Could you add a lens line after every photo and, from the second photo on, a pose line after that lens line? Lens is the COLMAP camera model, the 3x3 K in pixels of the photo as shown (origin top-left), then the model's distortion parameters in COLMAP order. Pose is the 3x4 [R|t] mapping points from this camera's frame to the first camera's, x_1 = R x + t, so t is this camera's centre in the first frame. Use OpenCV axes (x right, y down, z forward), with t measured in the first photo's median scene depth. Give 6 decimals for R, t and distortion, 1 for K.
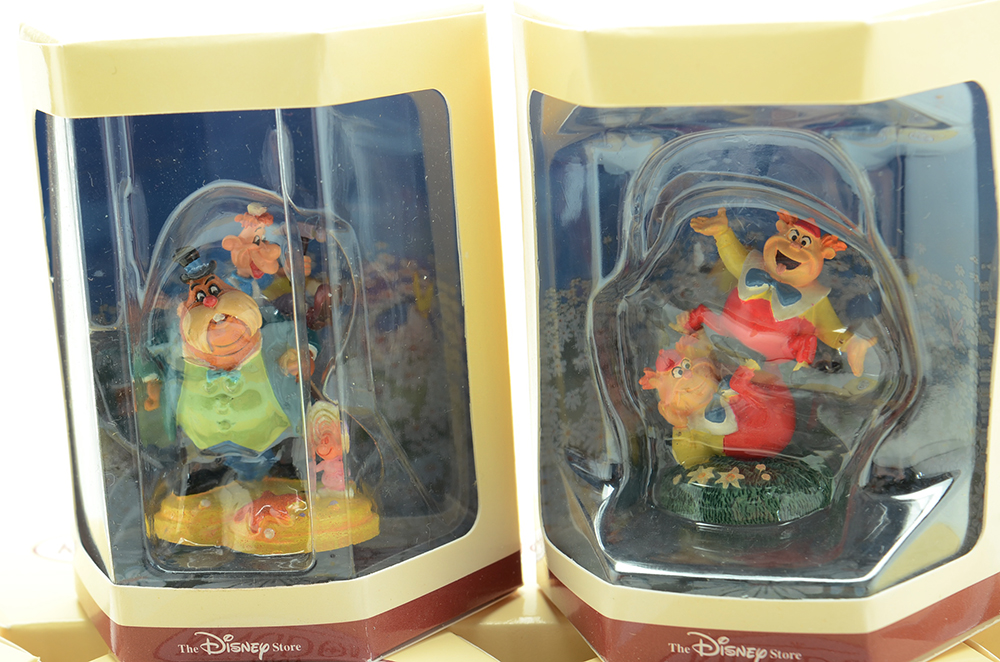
lens RADIAL K [[1570.0, 0, 499.2], [0, 1570.0, 367.7], [0, 0, 1]] dist [-0.027048, -0.111631]
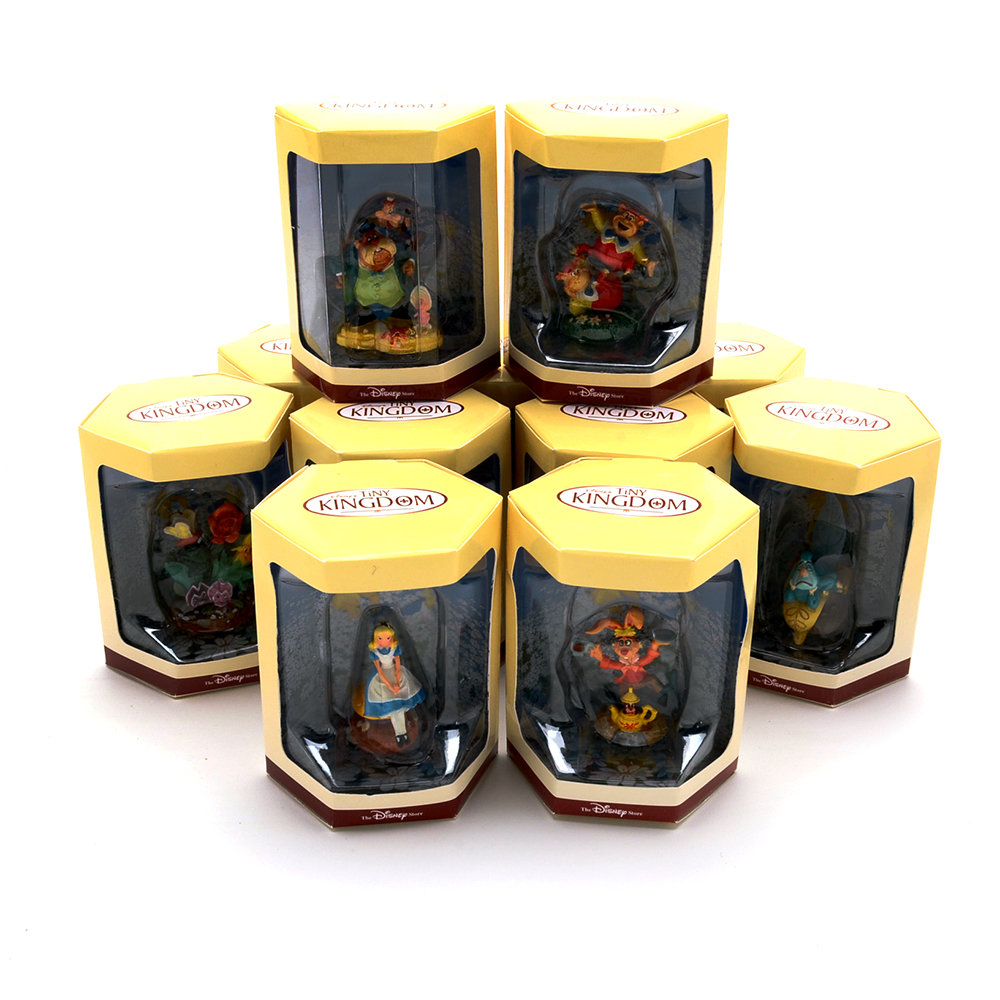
lens RADIAL K [[1711.0, 0, 500.0], [0, 1711.0, 500.0], [0, 0, 1]] dist [-0.020840, -0.039636]
pose [[0.986124, -0.012894, 0.165508, -0.411368], [-0.026894, 0.971400, 0.235919, -0.263875], [-0.163817, -0.237097, 0.957575, -1.453906]]
